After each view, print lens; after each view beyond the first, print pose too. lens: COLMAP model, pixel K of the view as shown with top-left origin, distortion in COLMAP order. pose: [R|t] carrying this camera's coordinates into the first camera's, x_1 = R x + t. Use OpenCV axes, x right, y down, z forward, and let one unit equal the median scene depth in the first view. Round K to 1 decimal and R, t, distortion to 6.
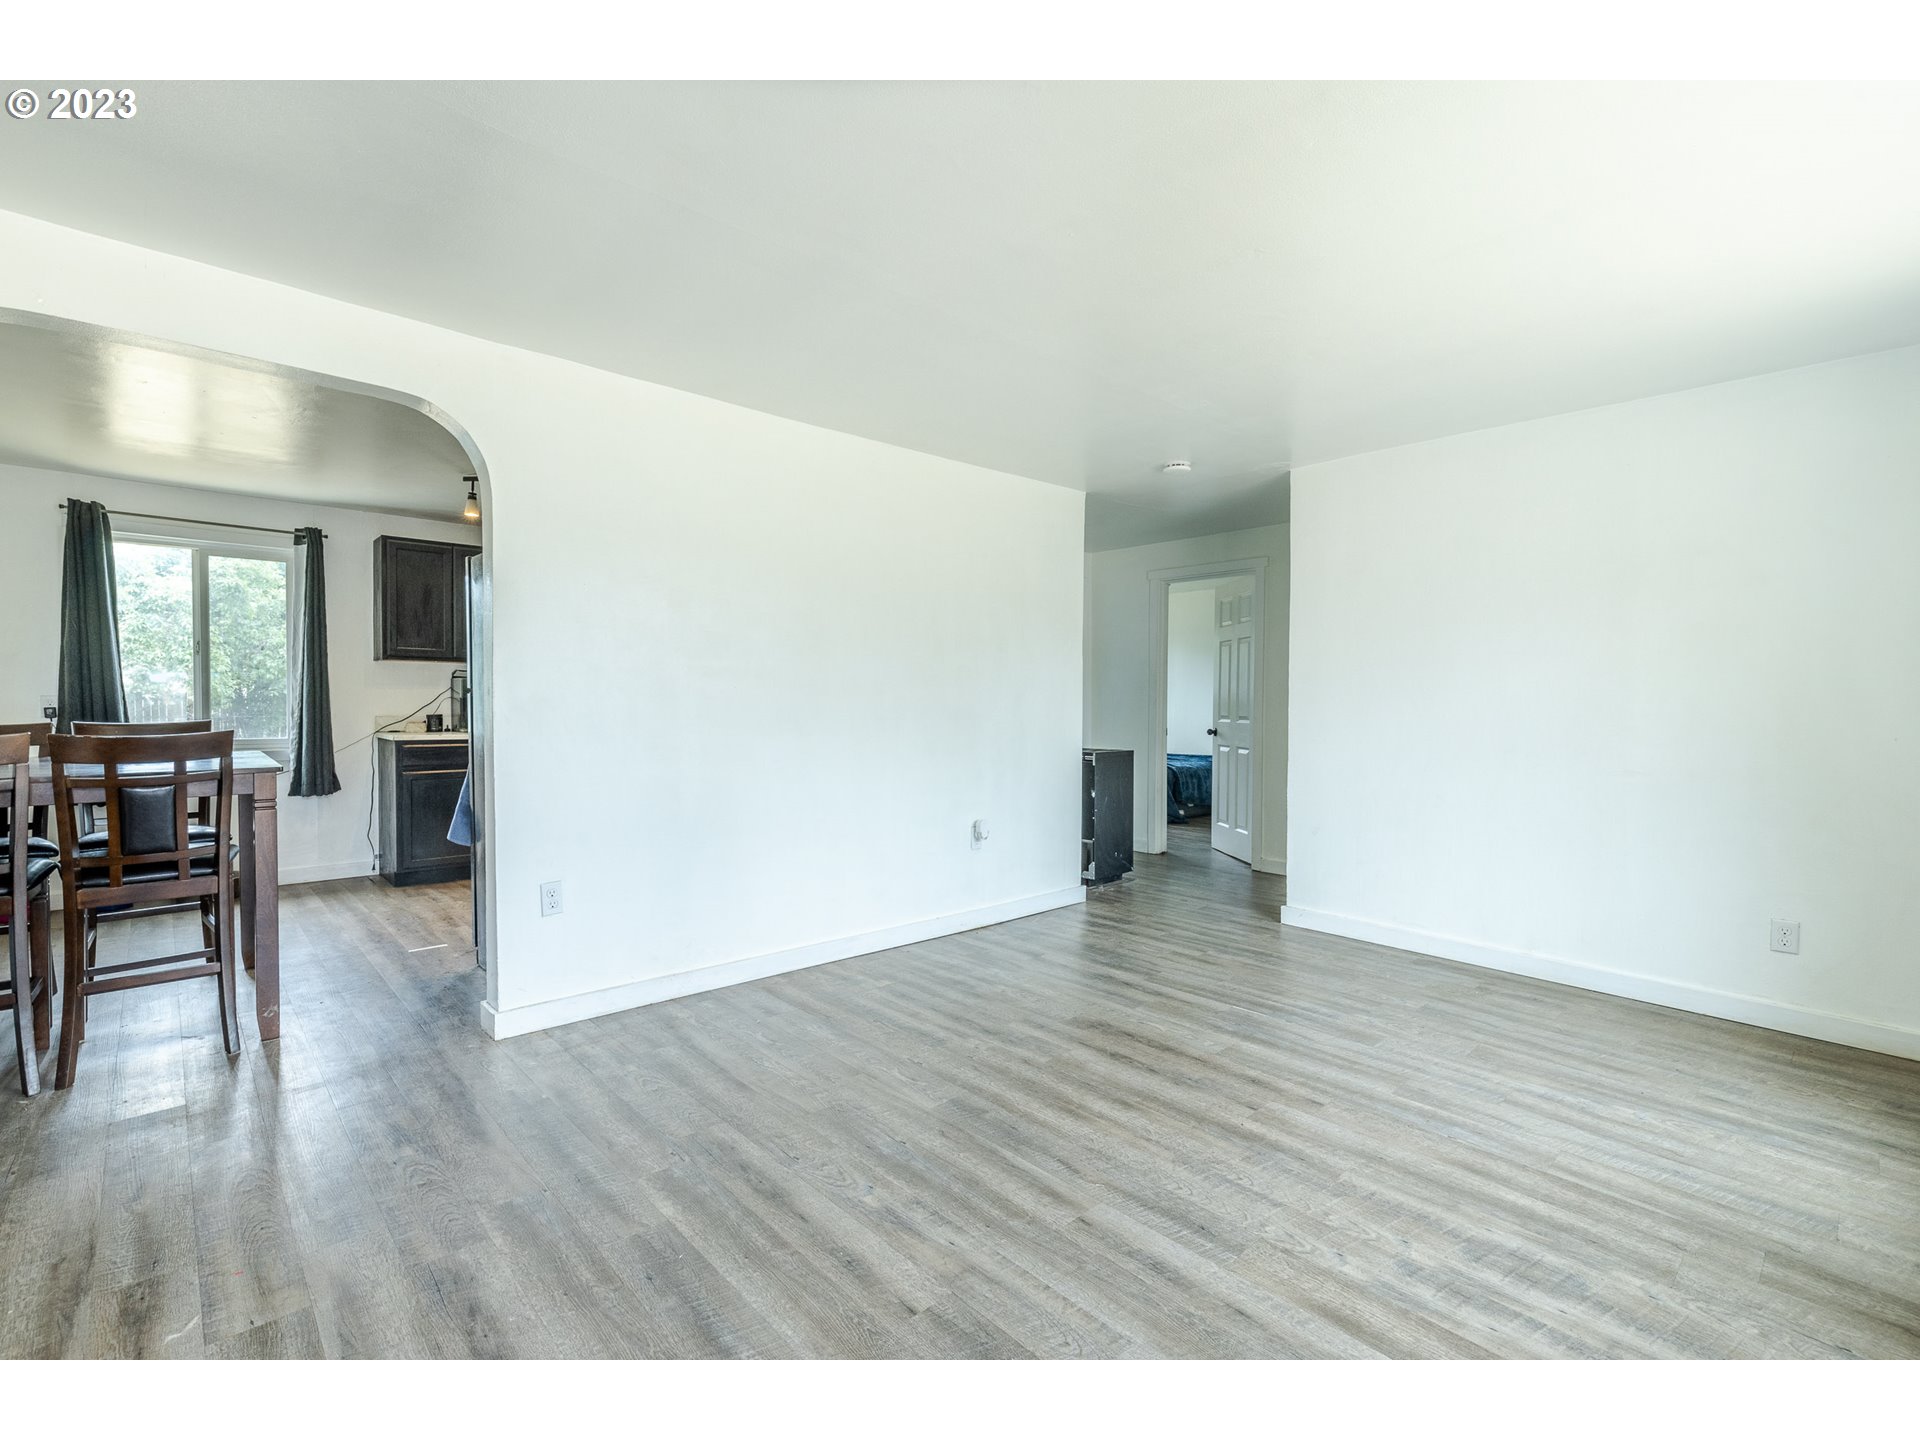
lens RADIAL K [[897.6, 0, 960.0], [0, 897.6, 720.0], [0, 0, 1]] dist [0.004055, -0.000271]
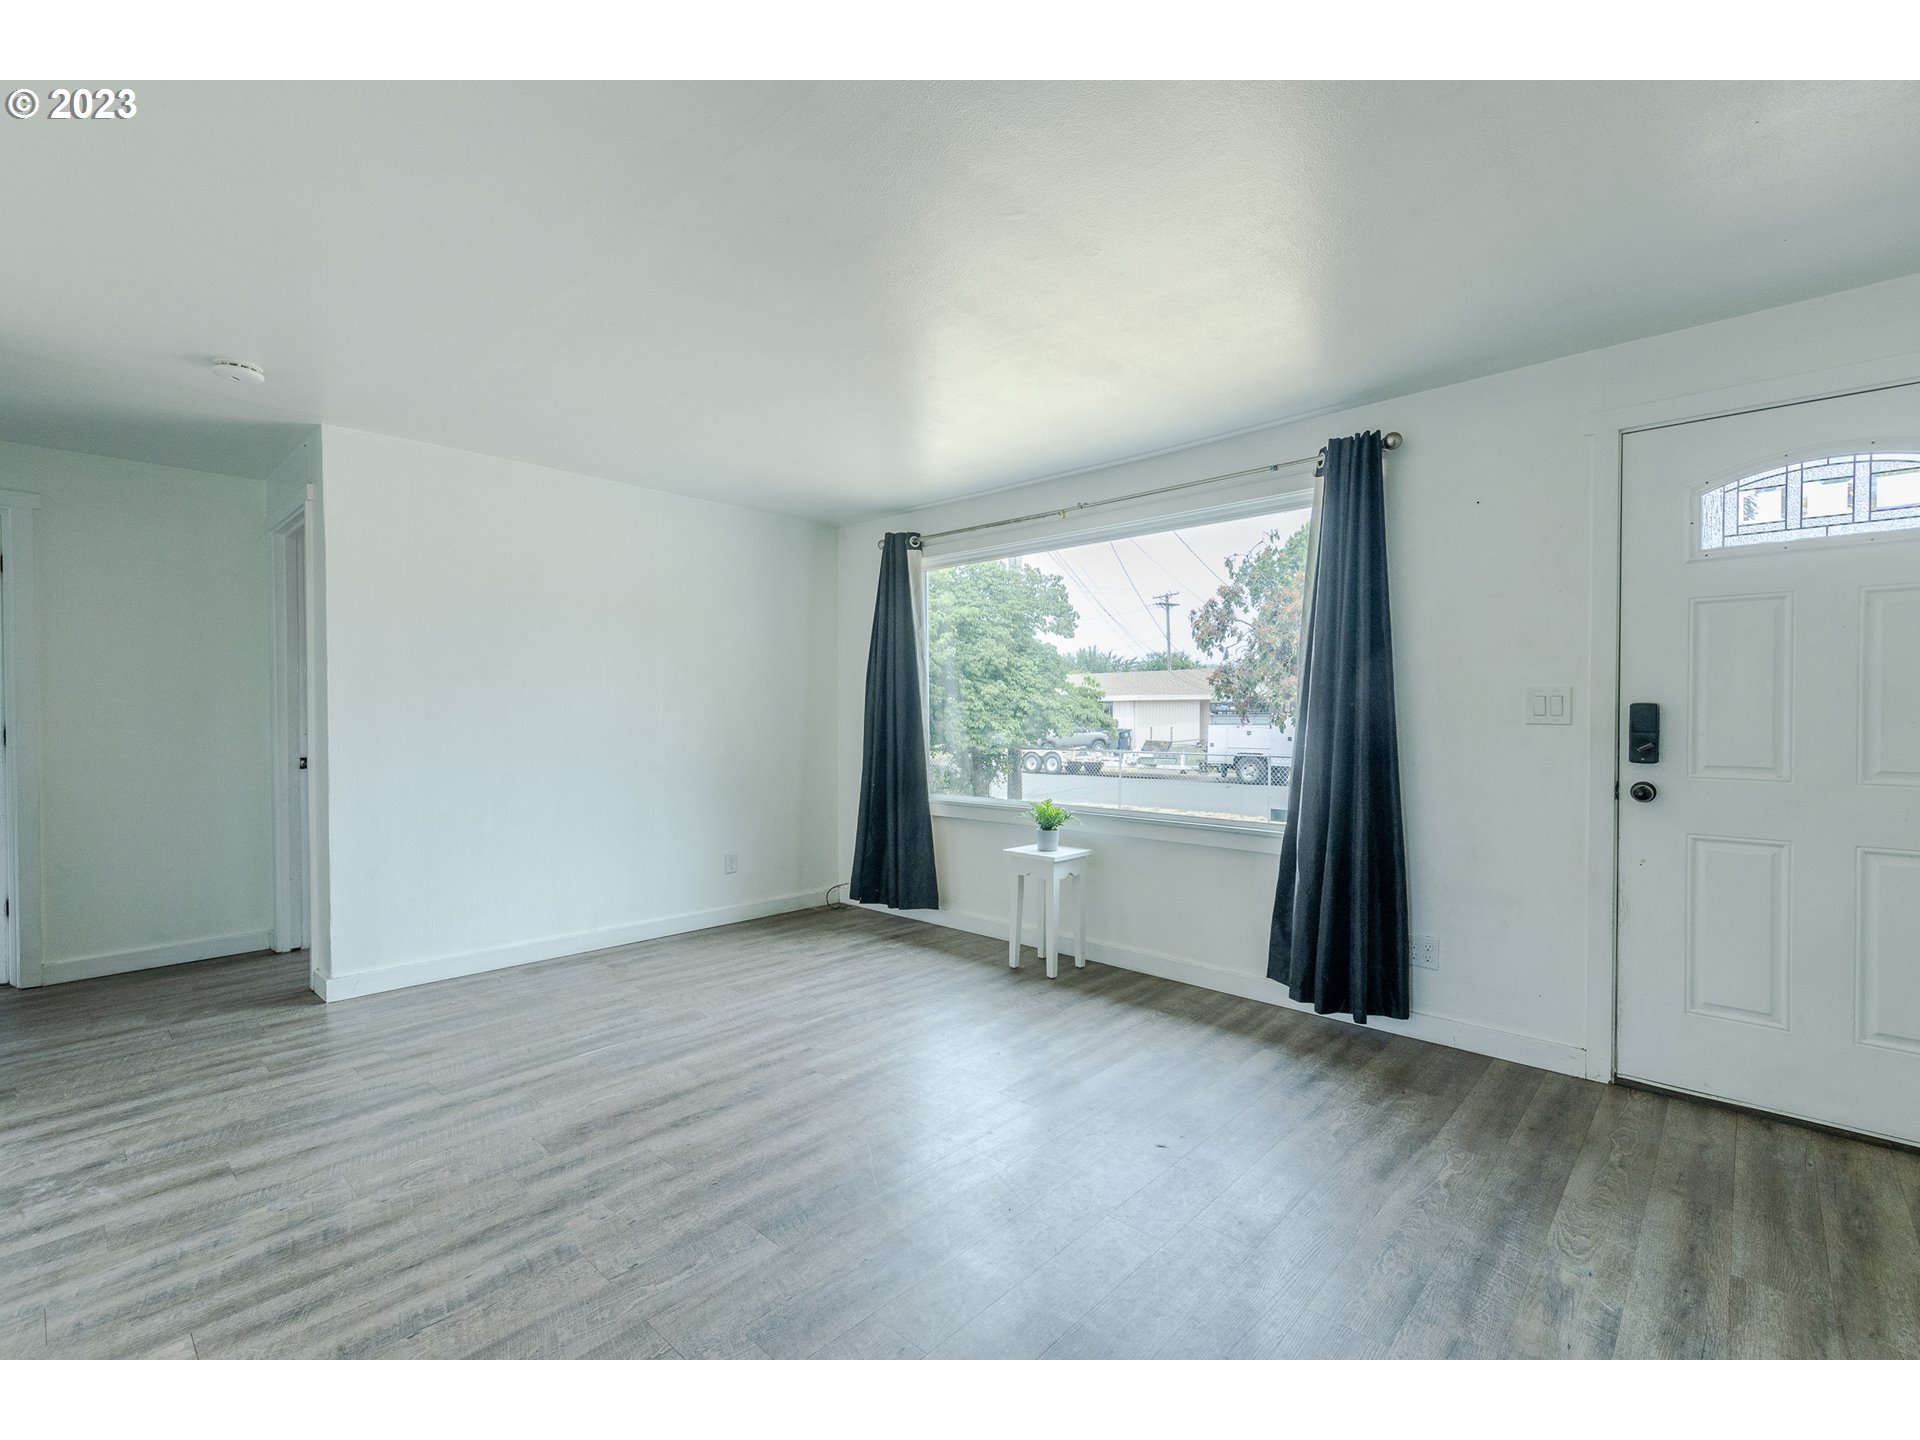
lens RADIAL K [[897.6, 0, 960.0], [0, 897.6, 720.0], [0, 0, 1]] dist [0.004055, -0.000271]
pose [[-0.116925, -0.016114, 0.993010, -0.670830], [0.023597, 0.999541, 0.018998, -0.029964], [-0.992860, 0.025653, -0.116491, 0.753227]]
